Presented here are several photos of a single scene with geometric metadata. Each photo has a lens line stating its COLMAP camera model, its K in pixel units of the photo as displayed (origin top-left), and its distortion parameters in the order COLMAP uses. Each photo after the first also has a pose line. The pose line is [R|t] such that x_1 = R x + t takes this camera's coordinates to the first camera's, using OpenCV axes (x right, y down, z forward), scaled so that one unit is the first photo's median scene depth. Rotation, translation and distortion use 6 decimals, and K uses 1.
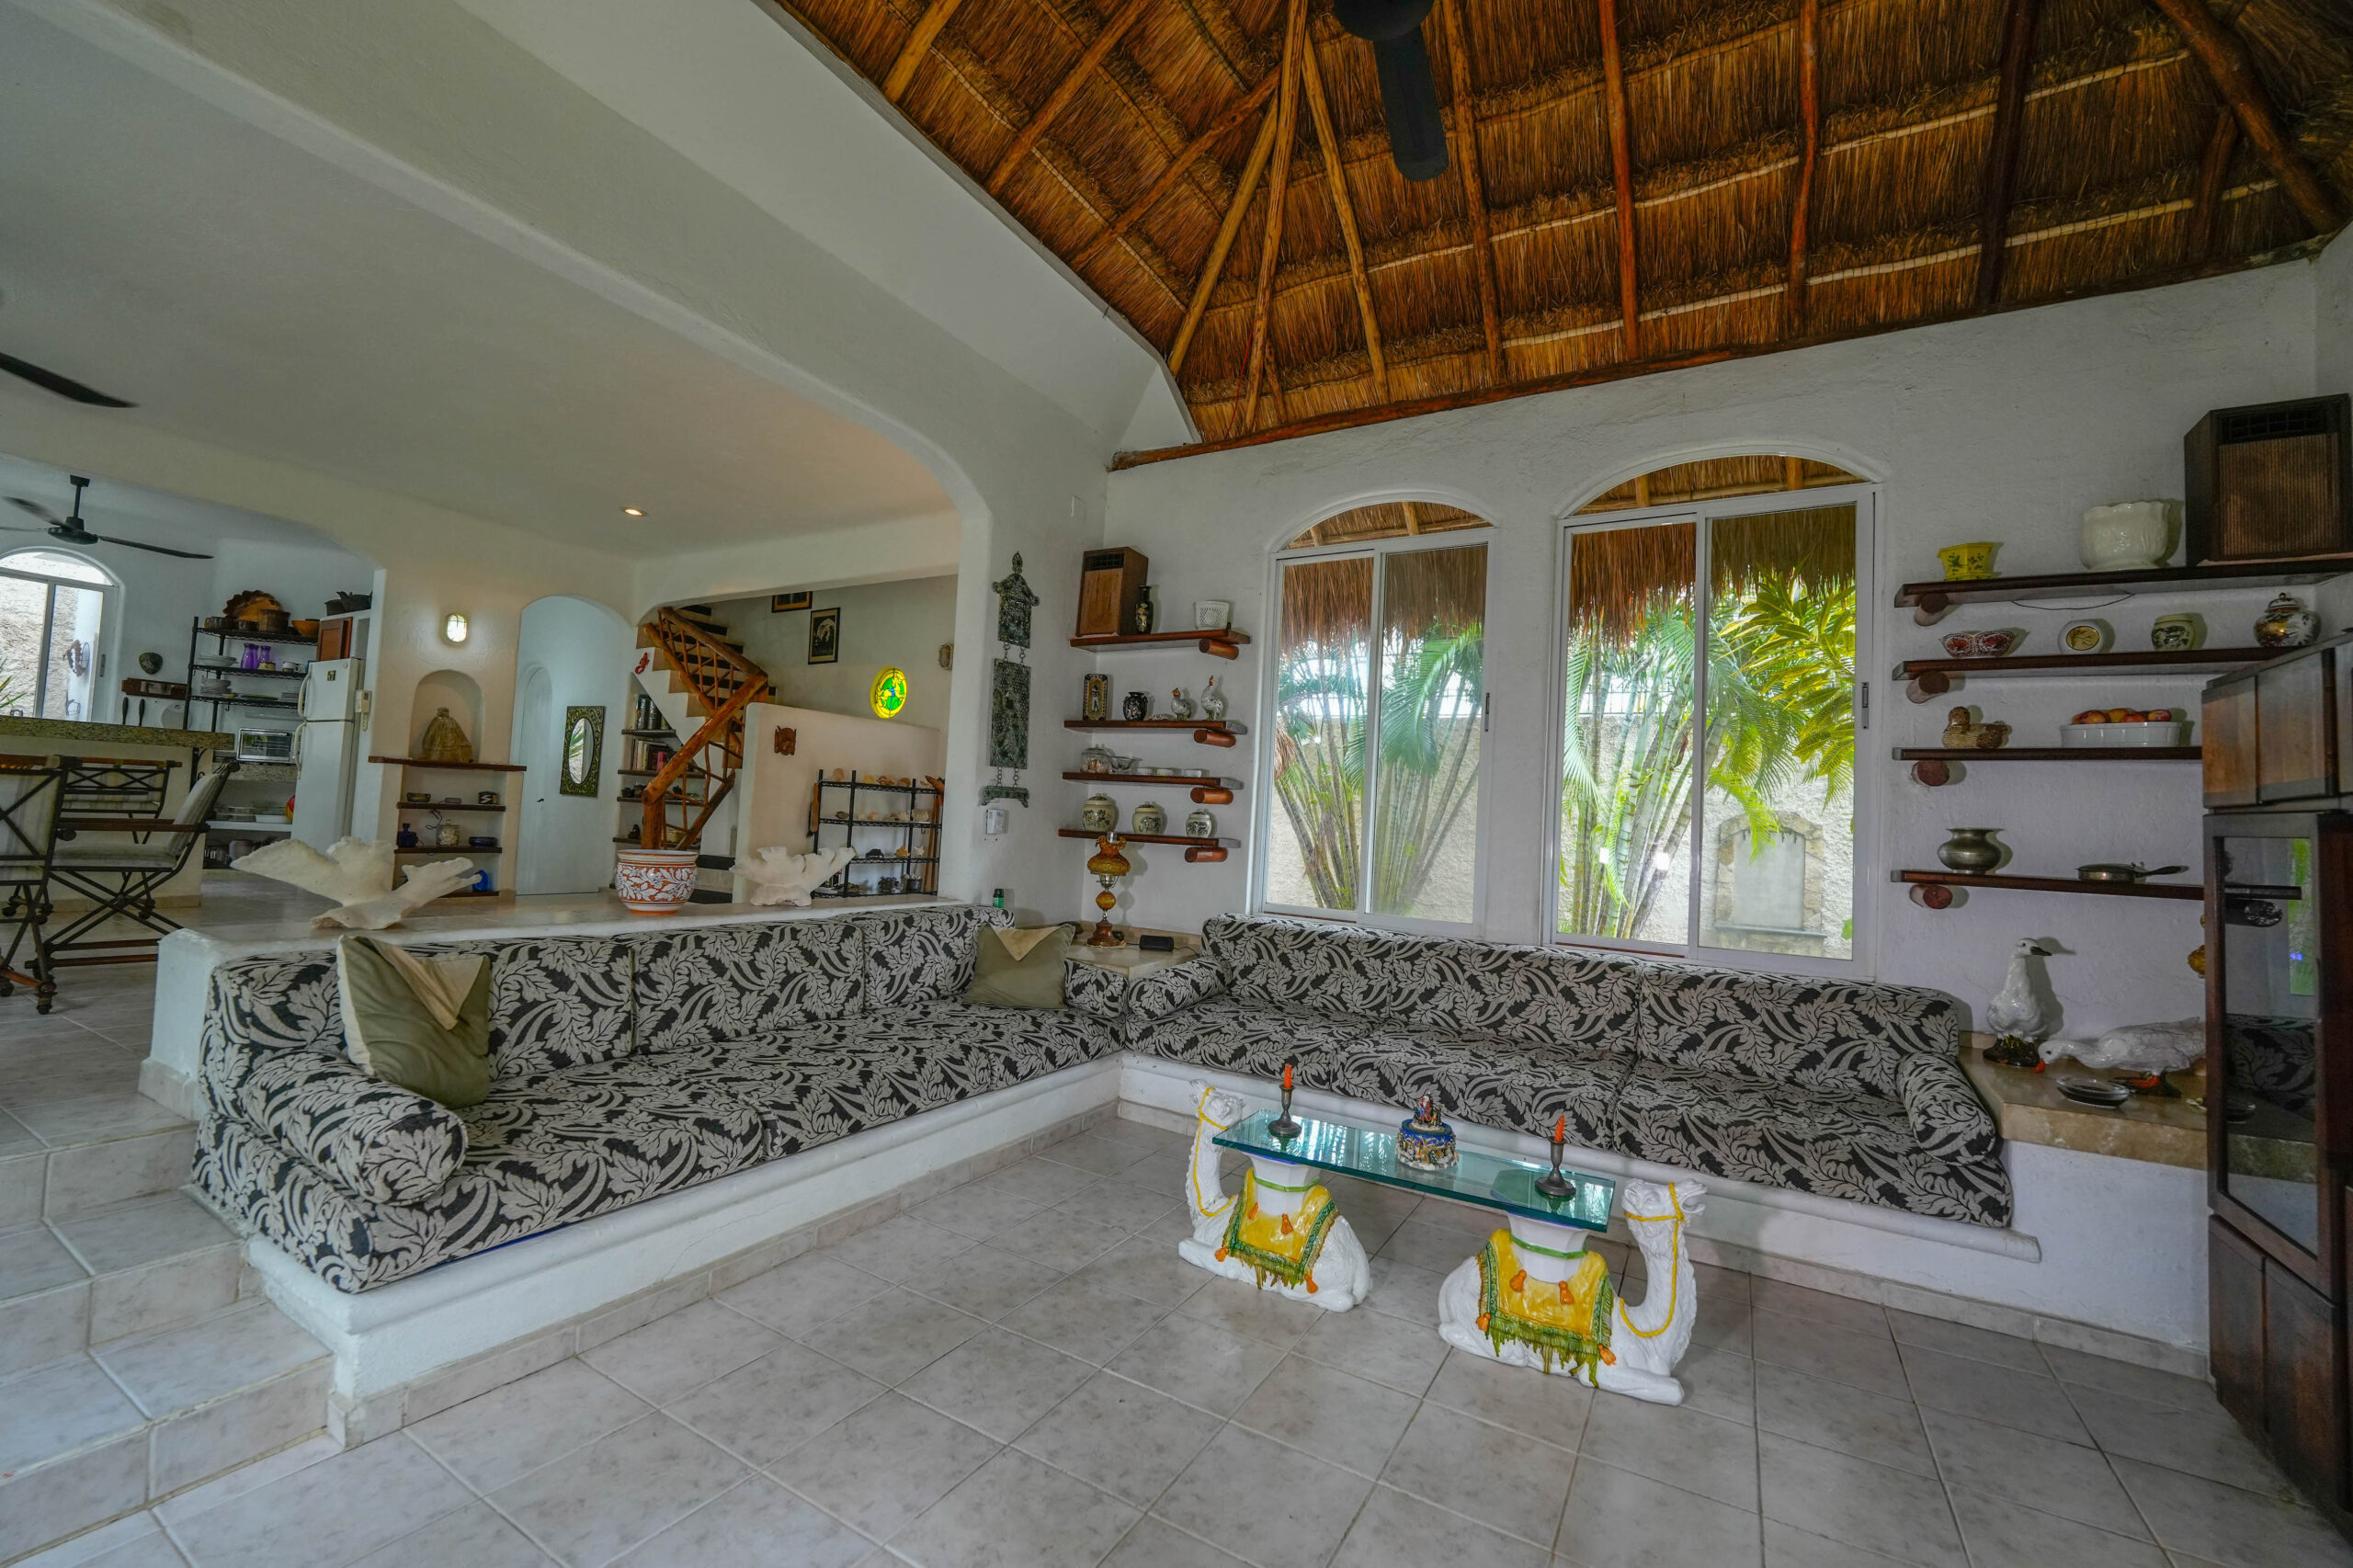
lens RADIAL K [[946.1, 0, 1176.5], [0, 946.1, 784.0], [0, 0, 1]] dist [-0.007746, -0.000934]
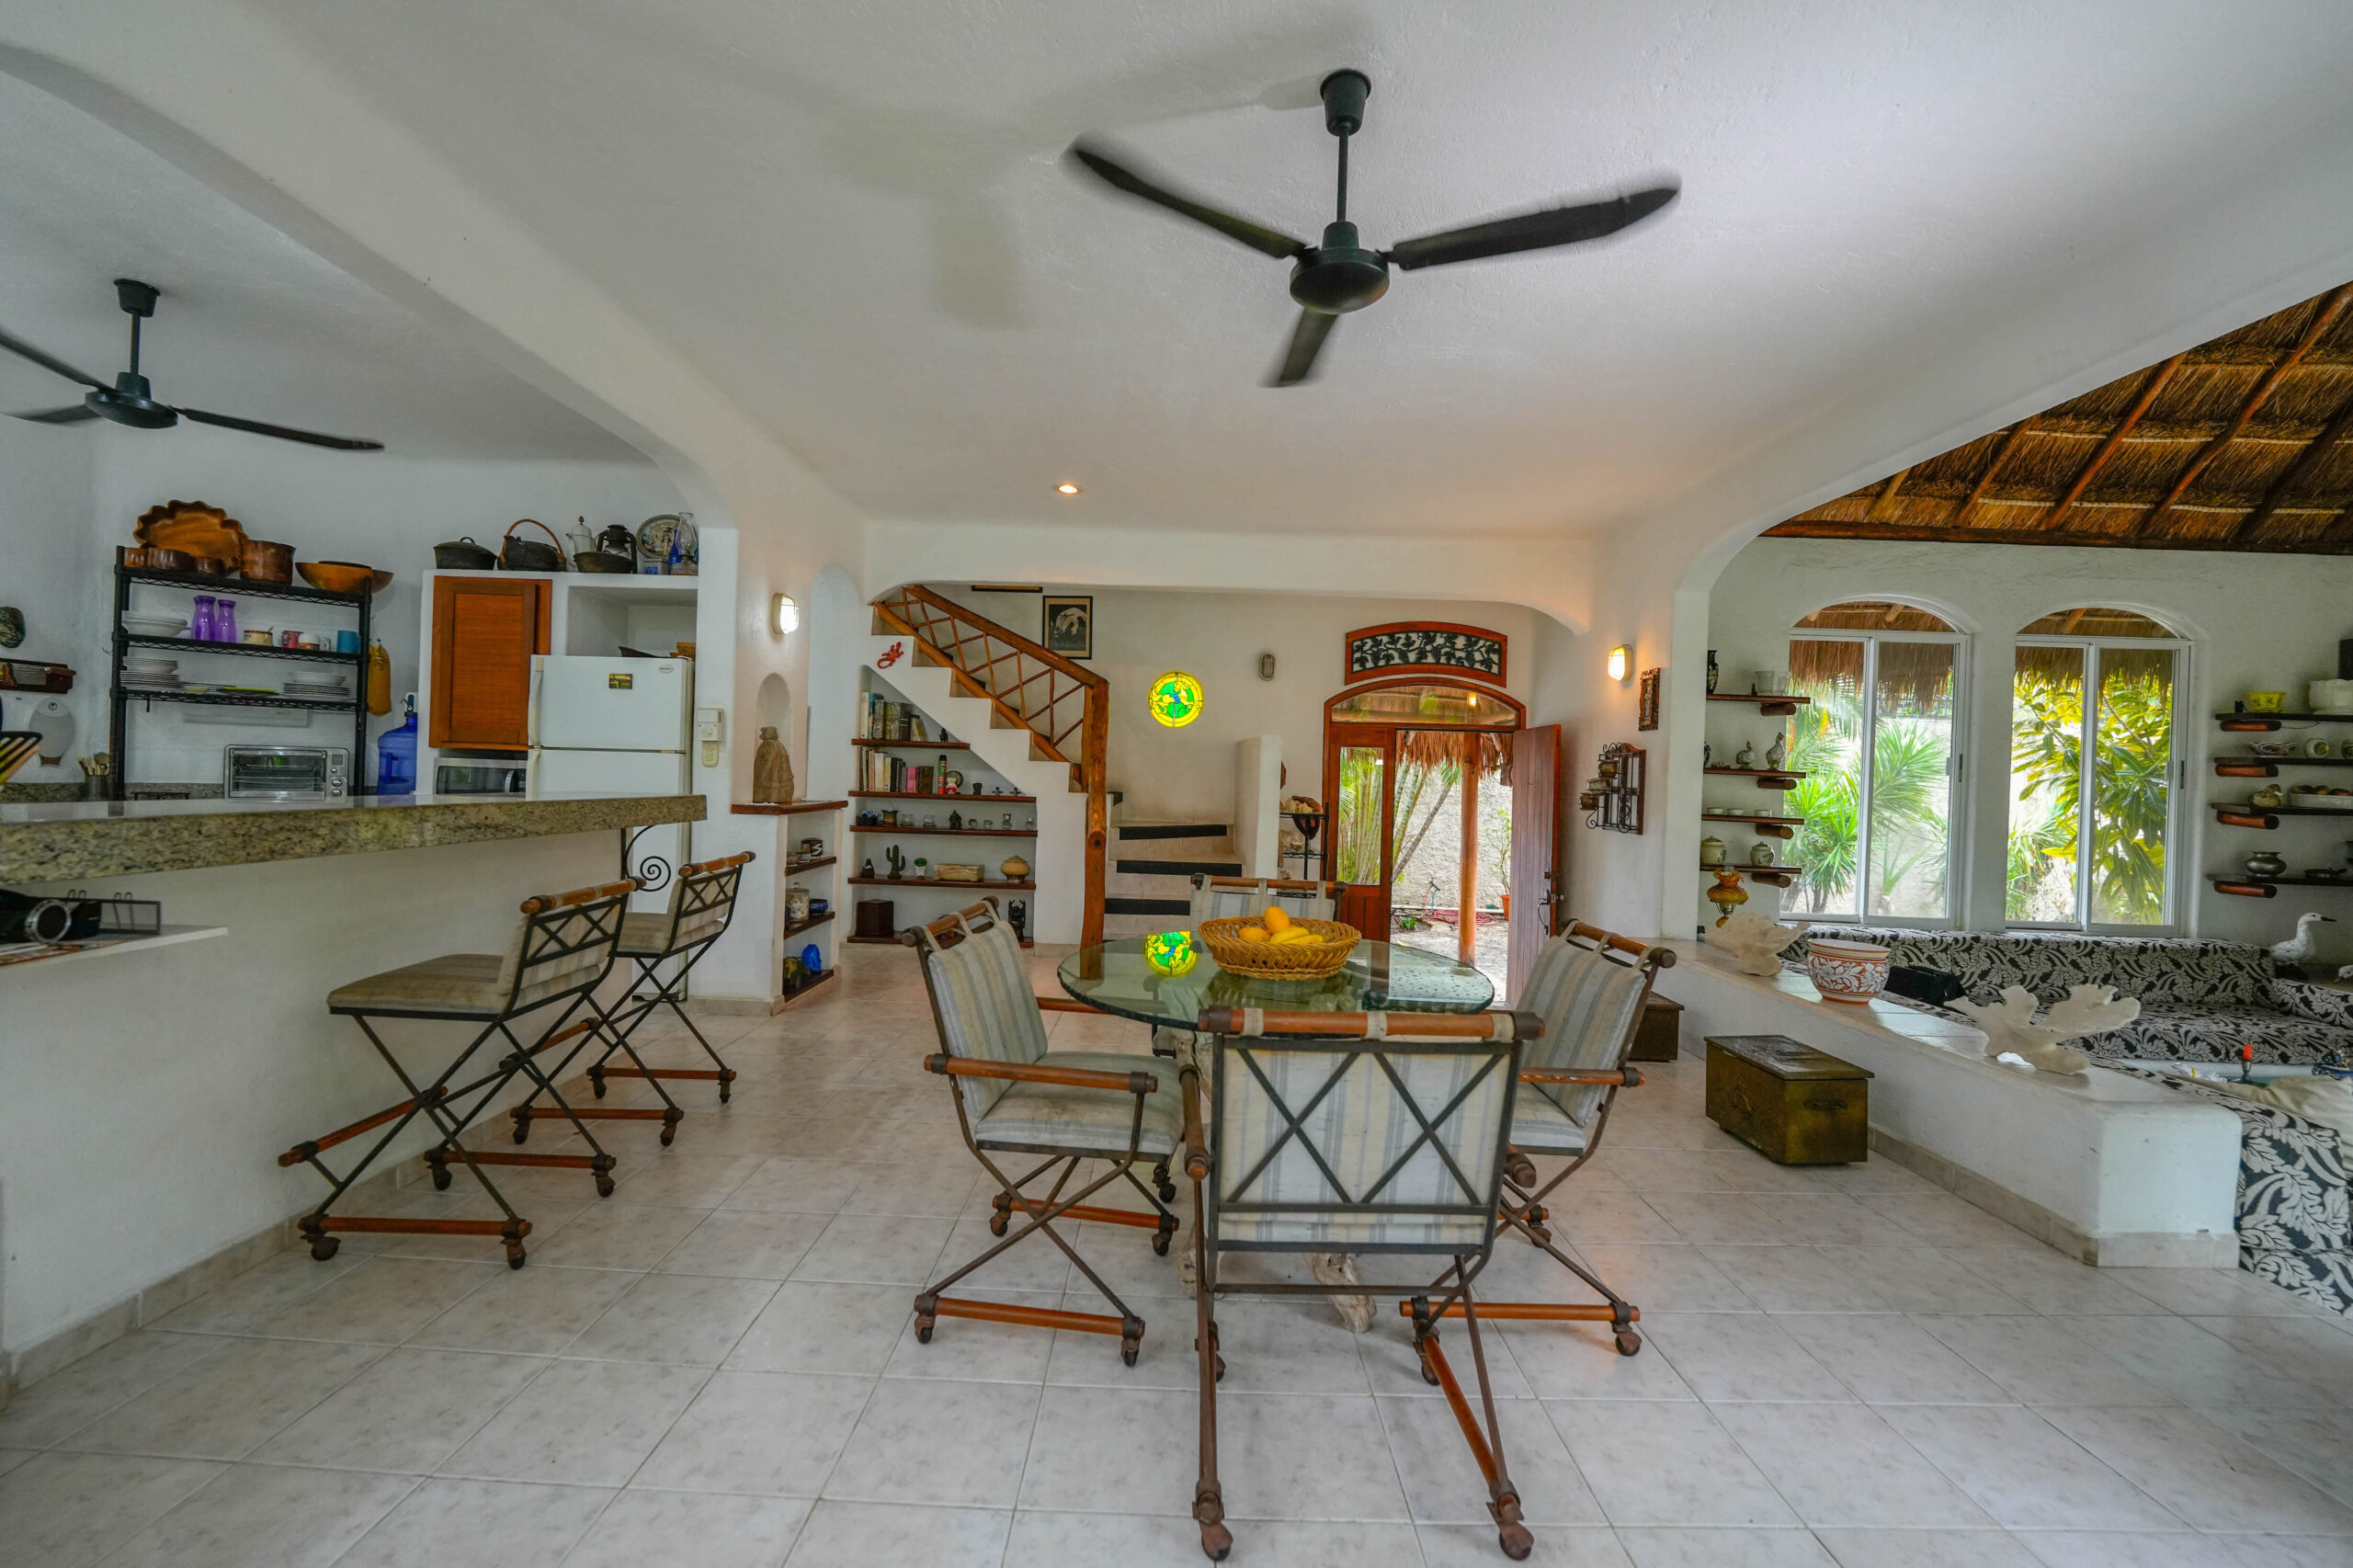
lens RADIAL K [[946.1, 0, 1176.5], [0, 946.1, 784.0], [0, 0, 1]] dist [-0.007746, -0.000934]
pose [[0.870481, -0.029490, 0.491317, -0.773623], [-0.006516, 0.997426, 0.071412, -0.081661], [-0.492158, -0.065364, 0.868048, 0.203213]]
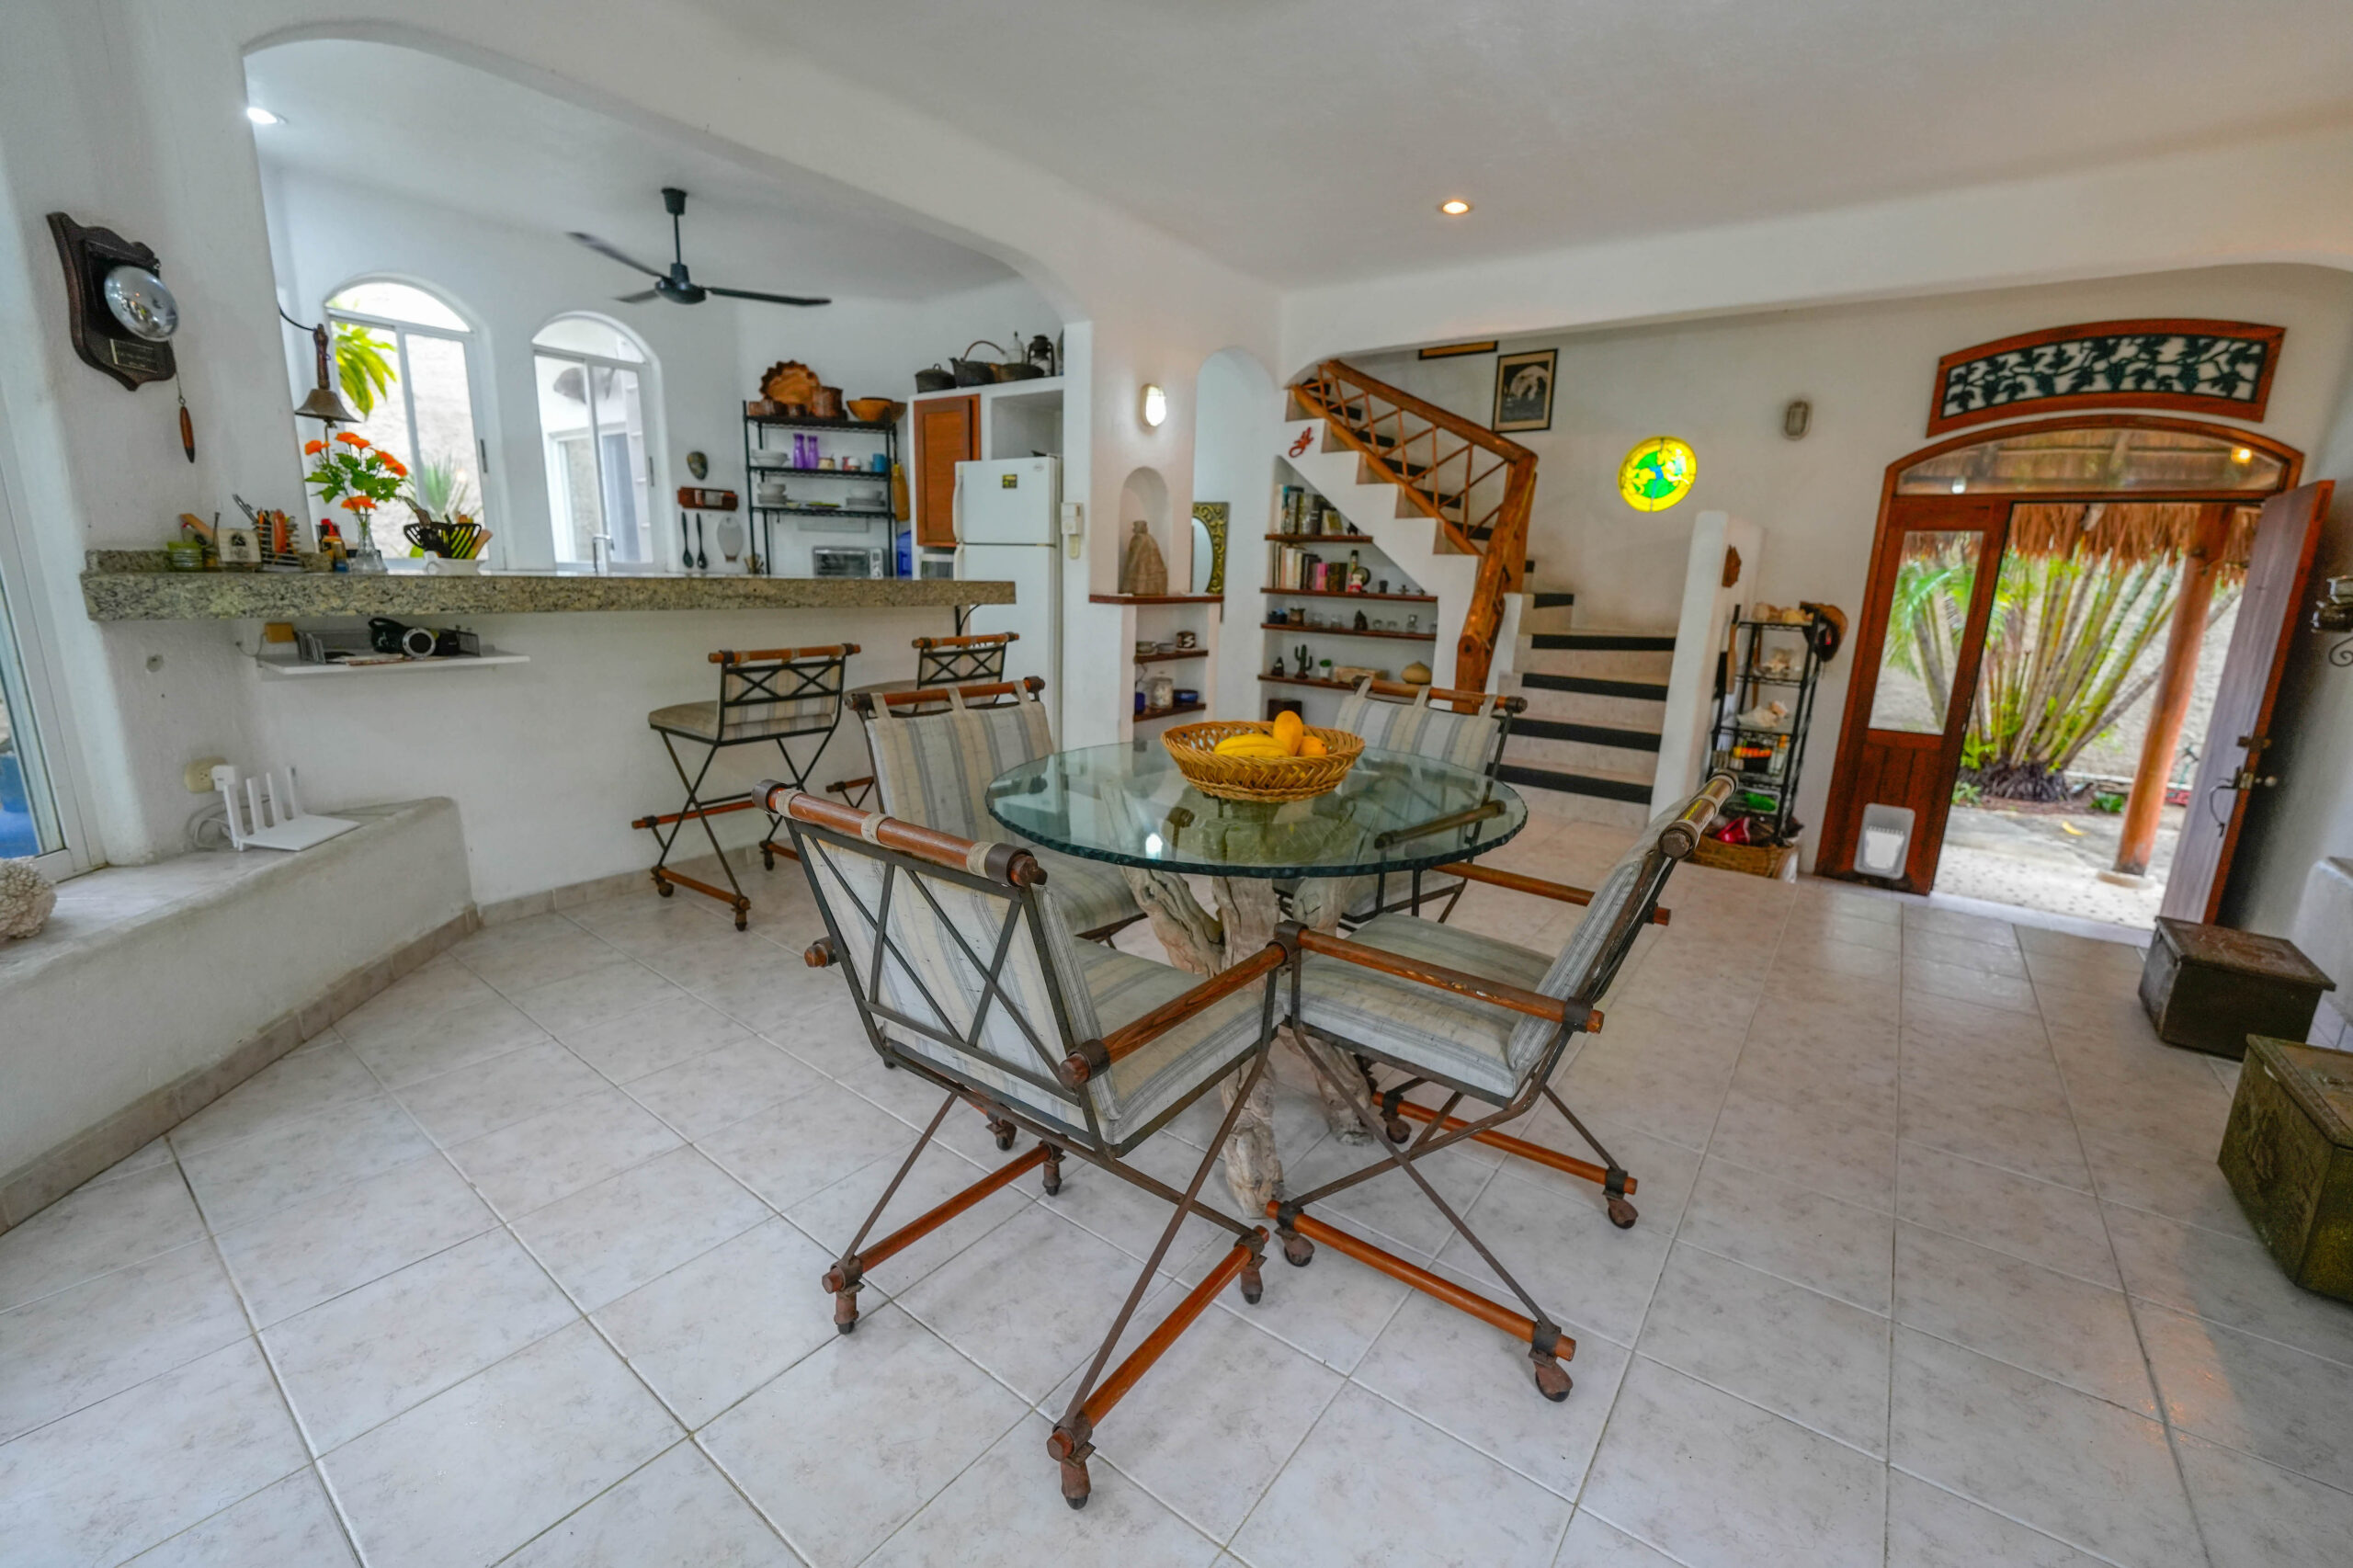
lens RADIAL K [[951.9, 0, 1180.4], [0, 951.9, 784.8], [0, 0, 1]] dist [-0.007023, -0.002319]
pose [[0.992342, 0.007344, -0.123303, -0.585781], [0.024953, 0.965732, 0.258339, -0.065322], [0.120974, -0.259438, 0.958153, 0.207786]]
